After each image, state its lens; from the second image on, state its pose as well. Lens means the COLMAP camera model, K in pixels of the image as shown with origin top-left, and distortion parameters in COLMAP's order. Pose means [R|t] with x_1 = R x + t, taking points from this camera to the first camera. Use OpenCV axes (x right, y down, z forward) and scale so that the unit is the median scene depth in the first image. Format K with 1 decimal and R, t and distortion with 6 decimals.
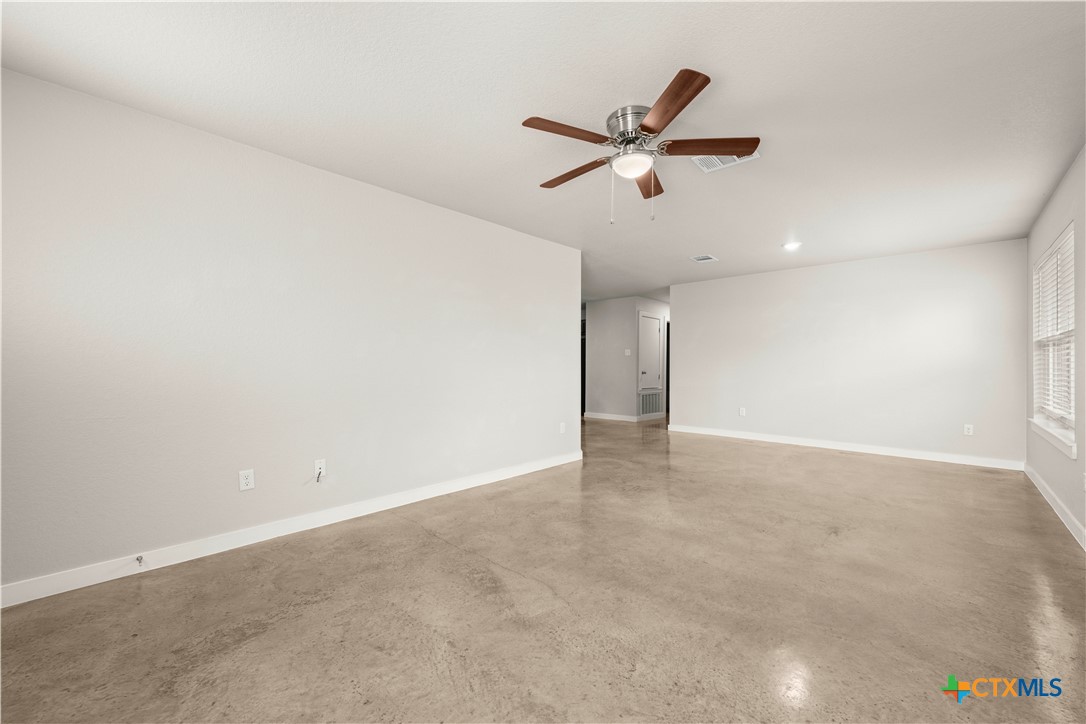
lens RADIAL K [[428.6, 0, 549.9], [0, 428.6, 365.3], [0, 0, 1]] dist [0.000948, 0.000024]
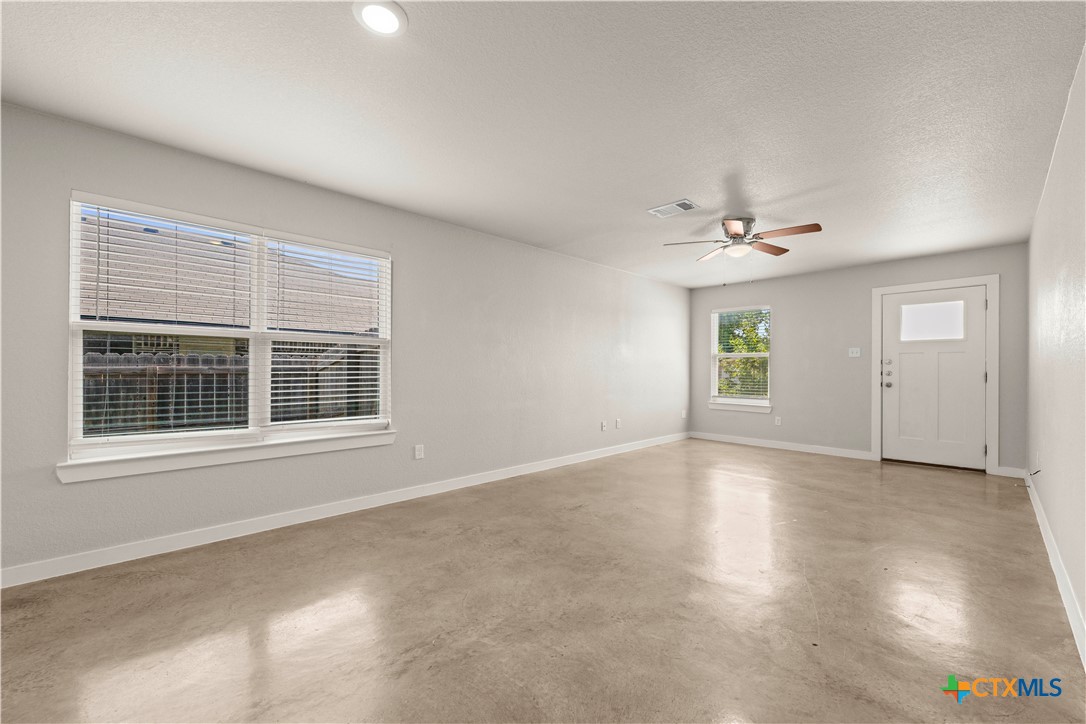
lens RADIAL K [[432.7, 0, 553.5], [0, 432.7, 370.3], [0, 0, 1]] dist [0.001408, 0.000050]
pose [[-0.998918, -0.006207, 0.046084, 0.532560], [-0.006189, 0.999981, 0.000521, -0.000541], [-0.046086, 0.000236, -0.998937, 1.740062]]
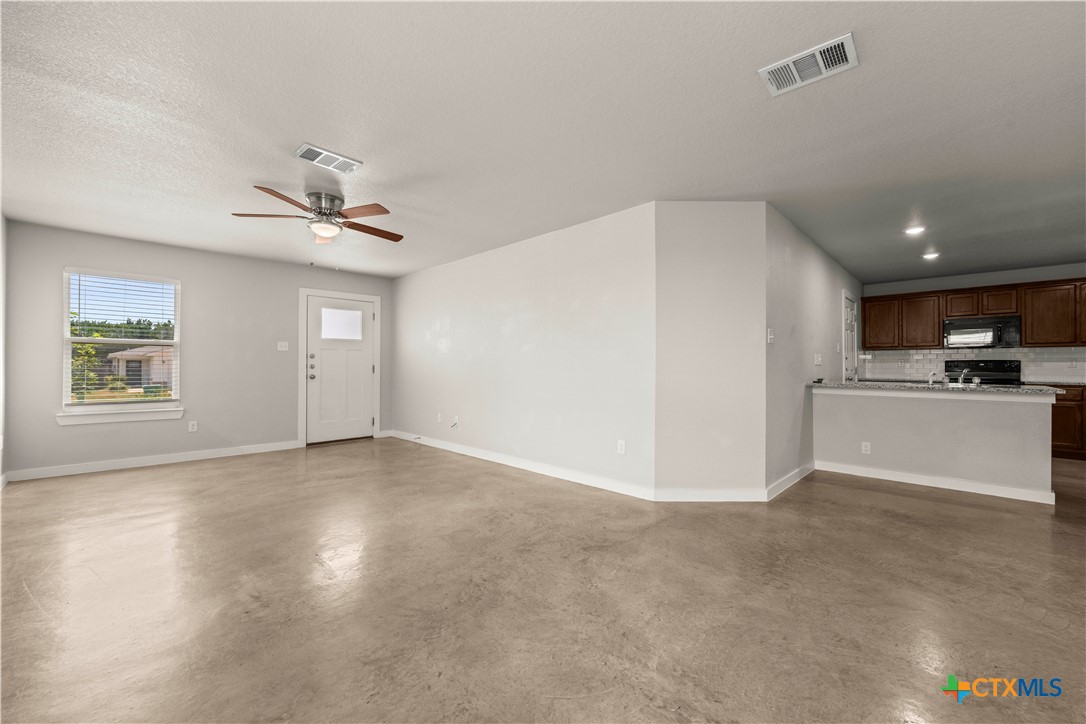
lens RADIAL K [[428.6, 0, 549.9], [0, 428.6, 365.3], [0, 0, 1]] dist [0.000948, 0.000024]
pose [[-0.027232, -0.004697, -0.999618, 1.062359], [-0.003039, 0.999985, -0.004616, 0.003333], [0.999625, 0.002912, -0.027245, 1.169804]]
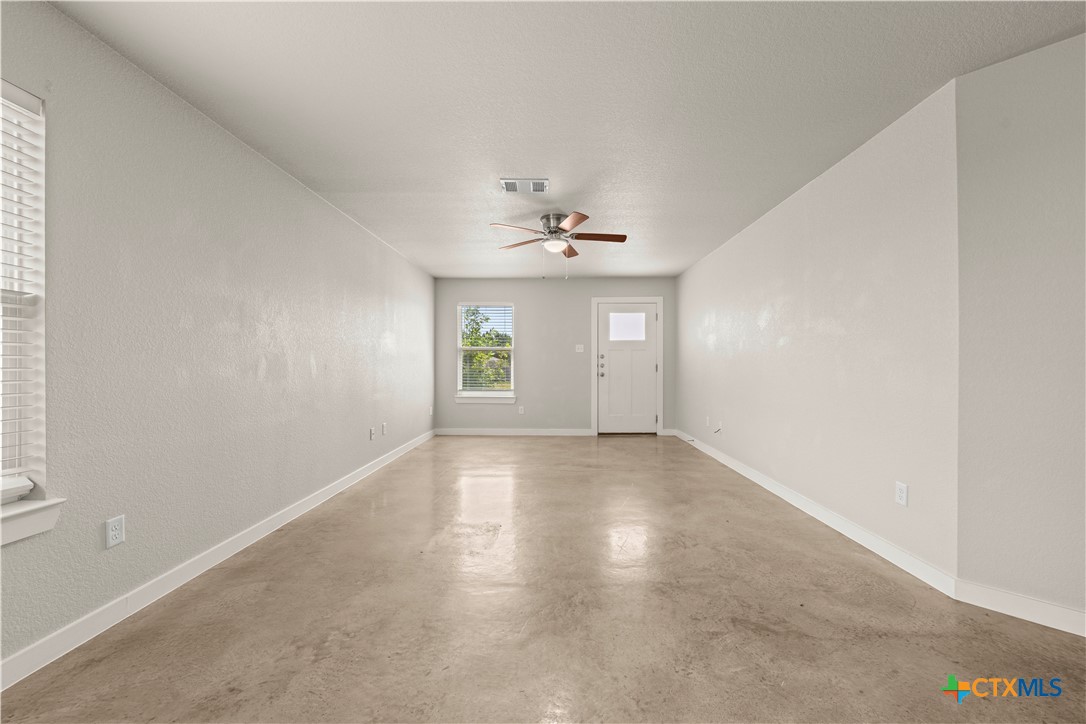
lens RADIAL K [[425.4, 0, 550.0], [0, 425.4, 364.0], [0, 0, 1]] dist [-0.000239, -0.000202]
pose [[-0.744479, -0.002498, -0.667642, 0.853036], [-0.000913, 0.999996, -0.002723, 0.001725], [0.667646, -0.001418, -0.744478, 1.435525]]
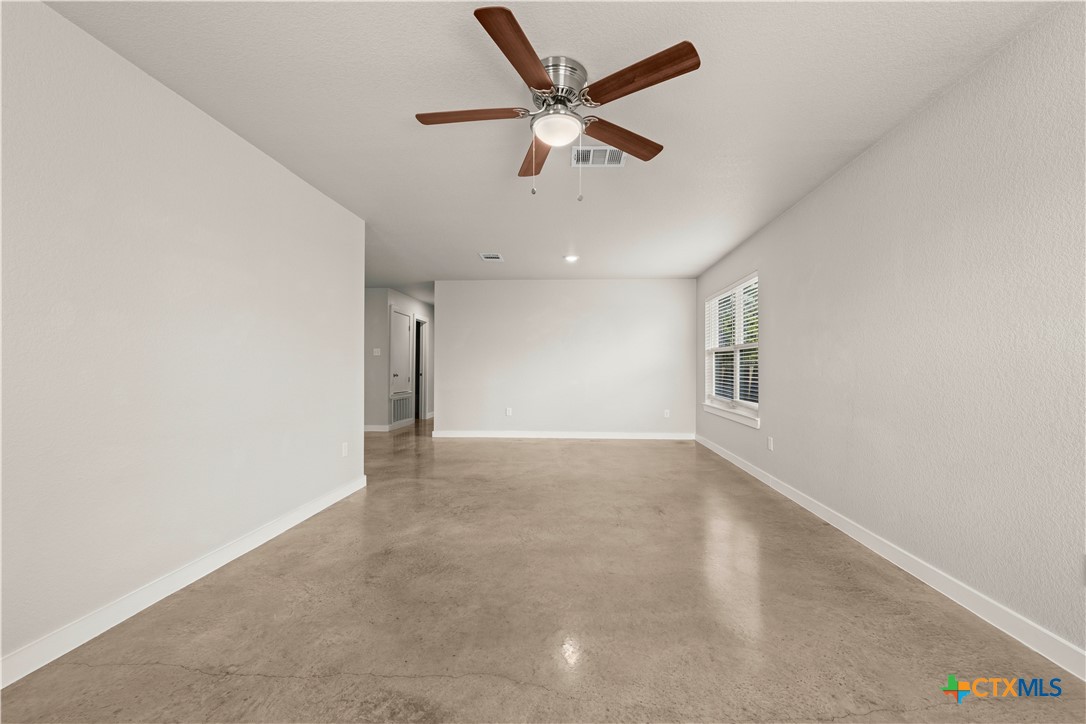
lens RADIAL K [[431.4, 0, 558.6], [0, 431.4, 366.6], [0, 0, 1]] dist [0.000403, -0.000216]
pose [[0.764564, -0.000618, 0.644548, -0.227782], [0.000962, 1.000000, -0.000182, -0.000111], [-0.644547, 0.000759, 0.764564, 0.223646]]
